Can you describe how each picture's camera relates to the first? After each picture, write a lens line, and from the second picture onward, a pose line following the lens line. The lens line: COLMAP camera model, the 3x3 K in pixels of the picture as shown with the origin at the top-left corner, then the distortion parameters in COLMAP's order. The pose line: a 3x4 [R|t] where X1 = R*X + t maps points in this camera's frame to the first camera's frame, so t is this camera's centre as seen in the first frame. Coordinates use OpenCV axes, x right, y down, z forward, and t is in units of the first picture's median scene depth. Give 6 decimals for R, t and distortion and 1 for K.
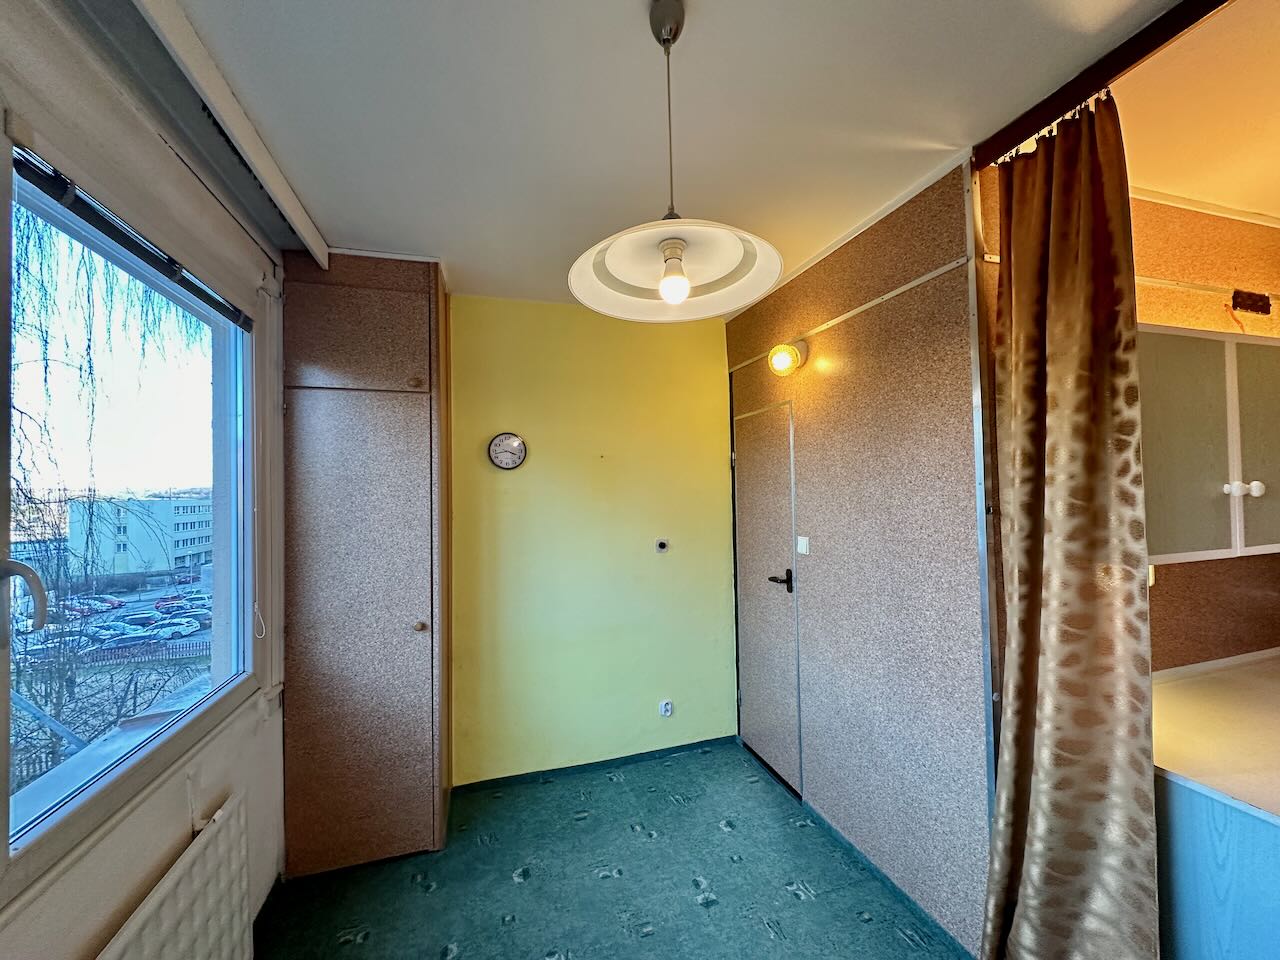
lens RADIAL K [[509.8, 0, 641.0], [0, 509.8, 481.8], [0, 0, 1]] dist [-0.001178, 0.000074]
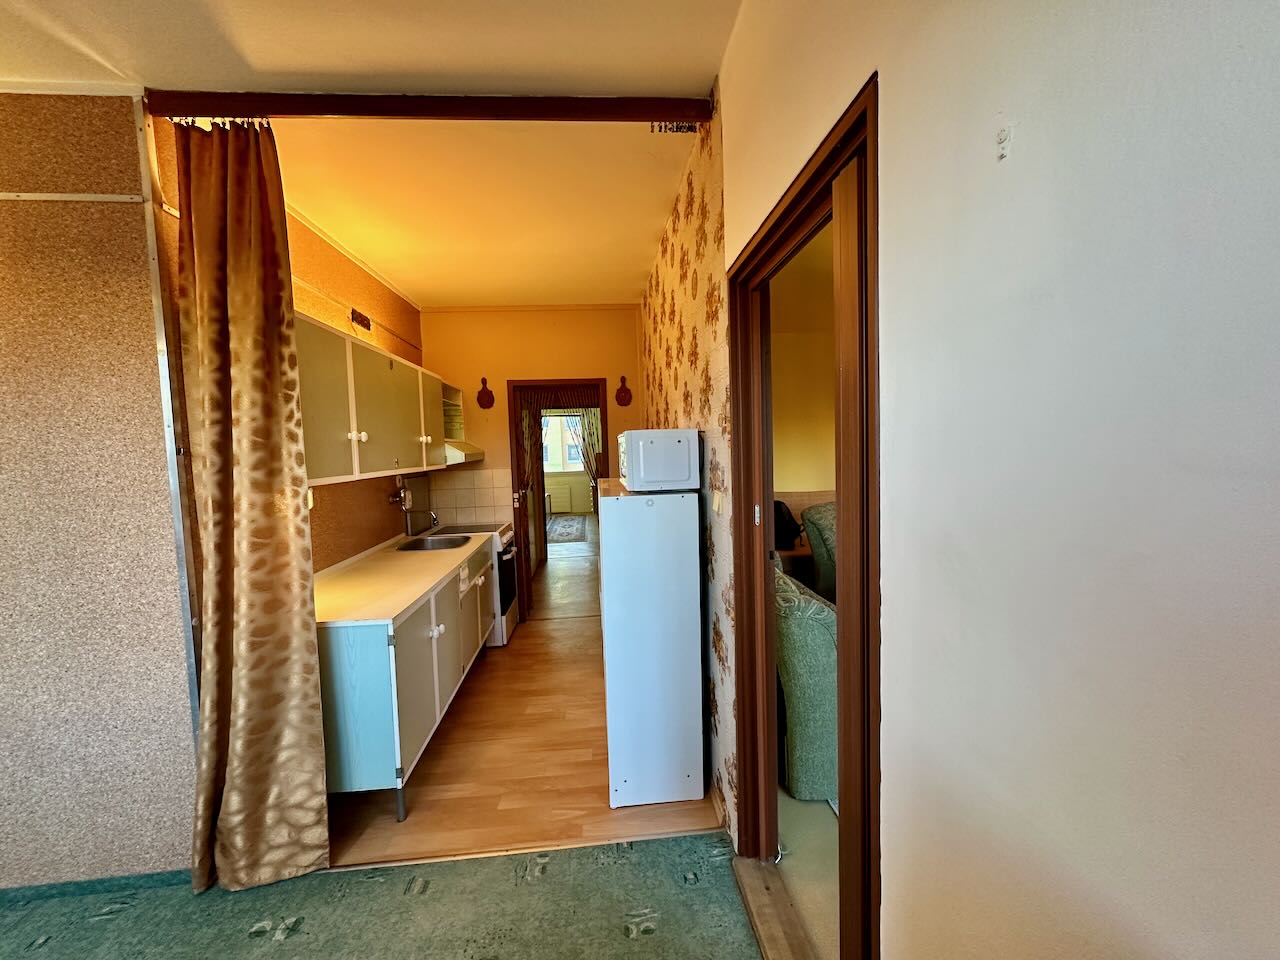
lens RADIAL K [[509.8, 0, 641.0], [0, 509.8, 481.8], [0, 0, 1]] dist [-0.001178, 0.000074]
pose [[0.210772, -0.043810, 0.976553, -0.175071], [0.009843, 0.999040, 0.042695, 0.094624], [-0.977486, 0.000613, 0.211001, -0.186589]]
